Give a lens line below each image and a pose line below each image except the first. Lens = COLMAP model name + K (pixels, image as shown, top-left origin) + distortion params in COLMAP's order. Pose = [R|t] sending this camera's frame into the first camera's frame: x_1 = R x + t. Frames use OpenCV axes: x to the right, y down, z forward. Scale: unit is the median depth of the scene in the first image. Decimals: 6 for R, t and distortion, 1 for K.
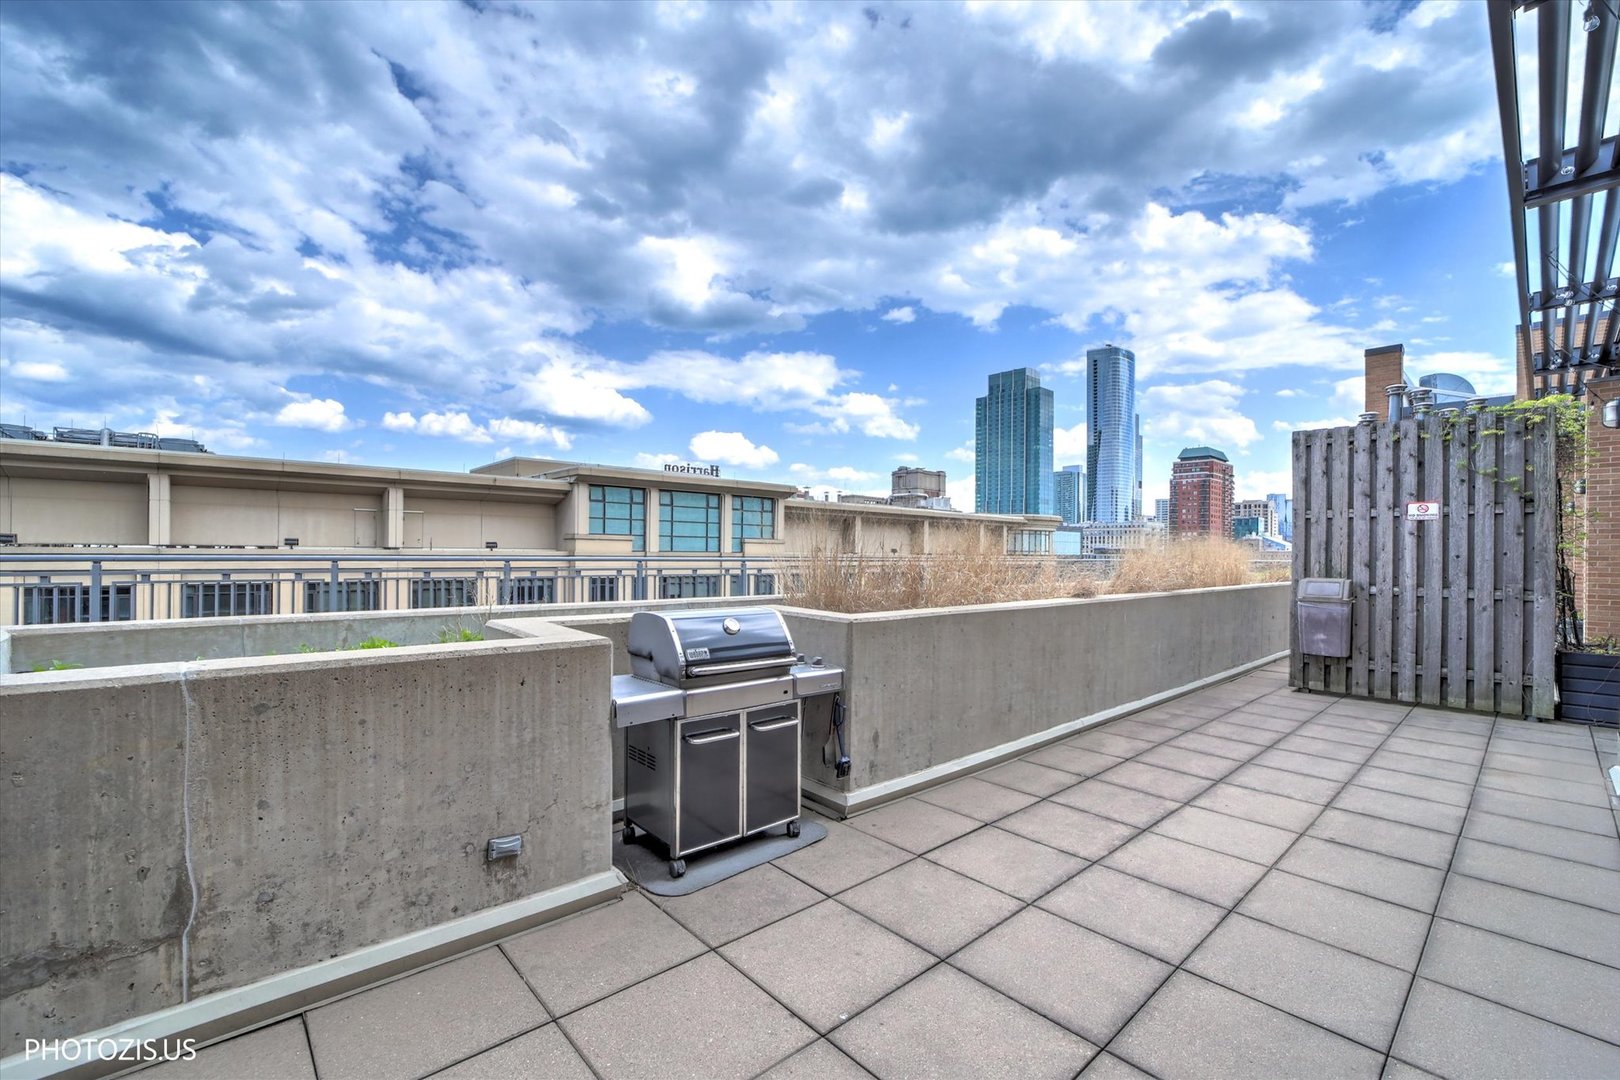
lens RADIAL K [[624.2, 0, 784.1], [0, 624.2, 547.3], [0, 0, 1]] dist [-0.010727, 0.000126]
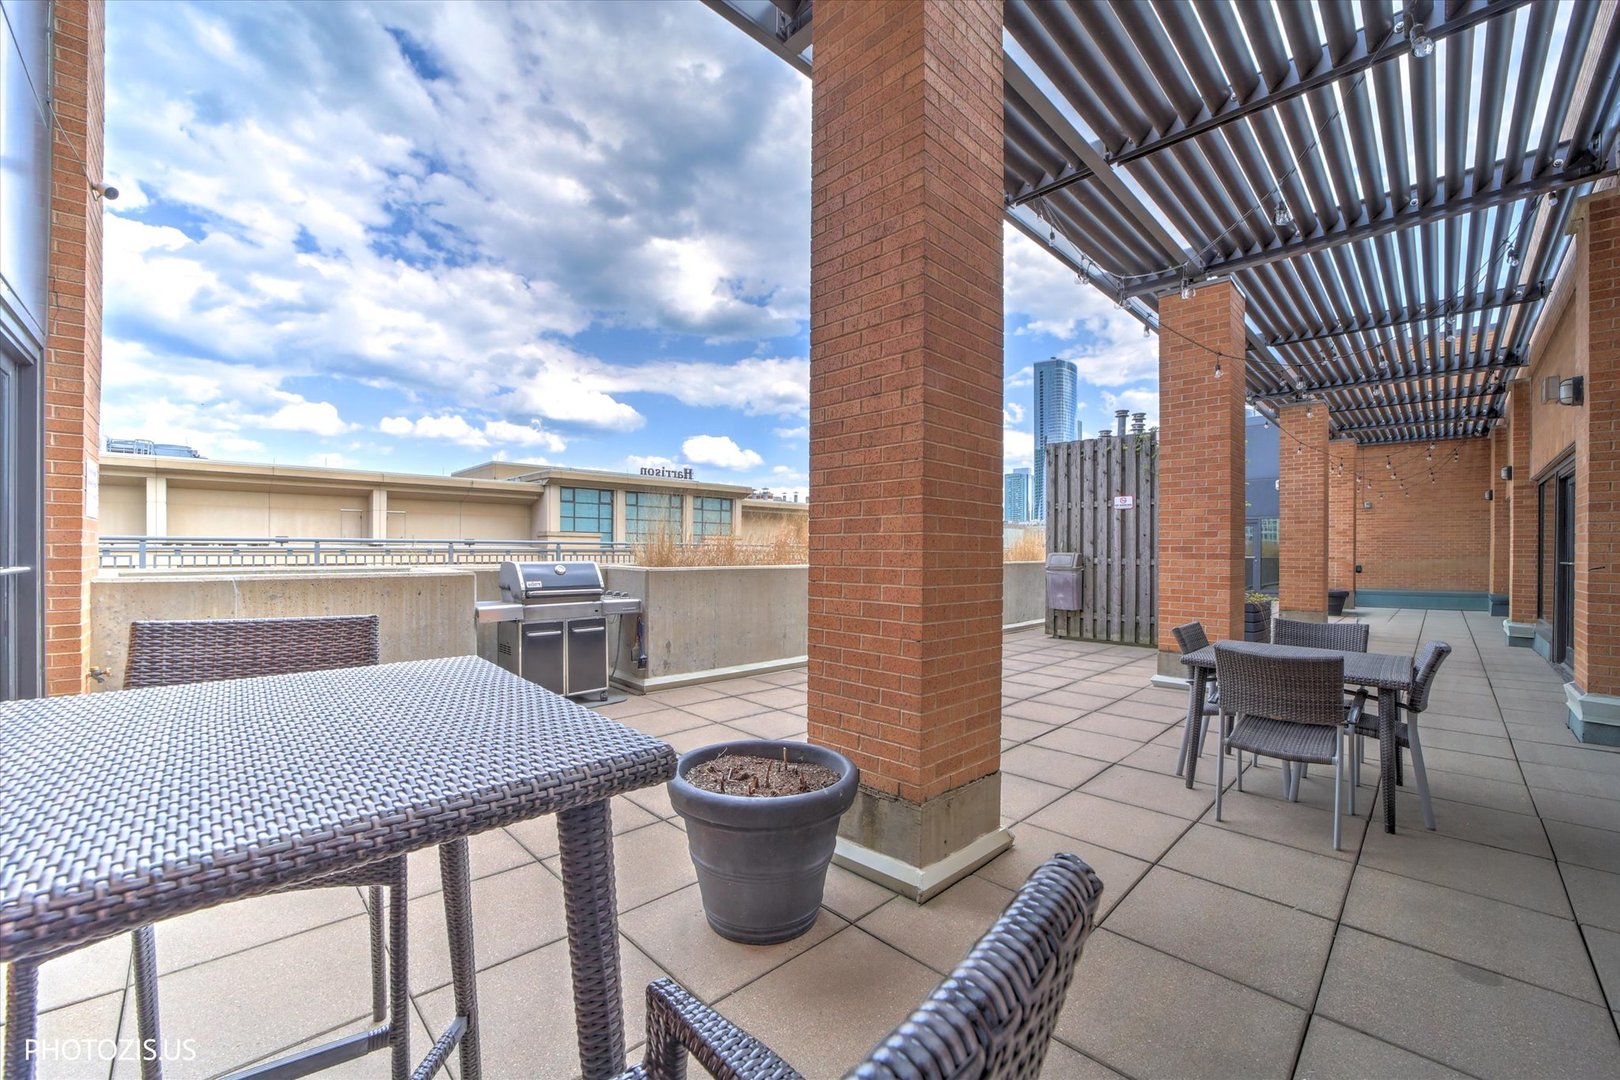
lens RADIAL K [[655.4, 0, 832.0], [0, 655.4, 537.9], [0, 0, 1]] dist [-0.000070, -0.015657]
pose [[0.999455, -0.004459, 0.032704, 0.094850], [0.005237, 0.999704, -0.023739, 0.014560], [-0.032589, 0.023898, 0.999183, -0.123839]]
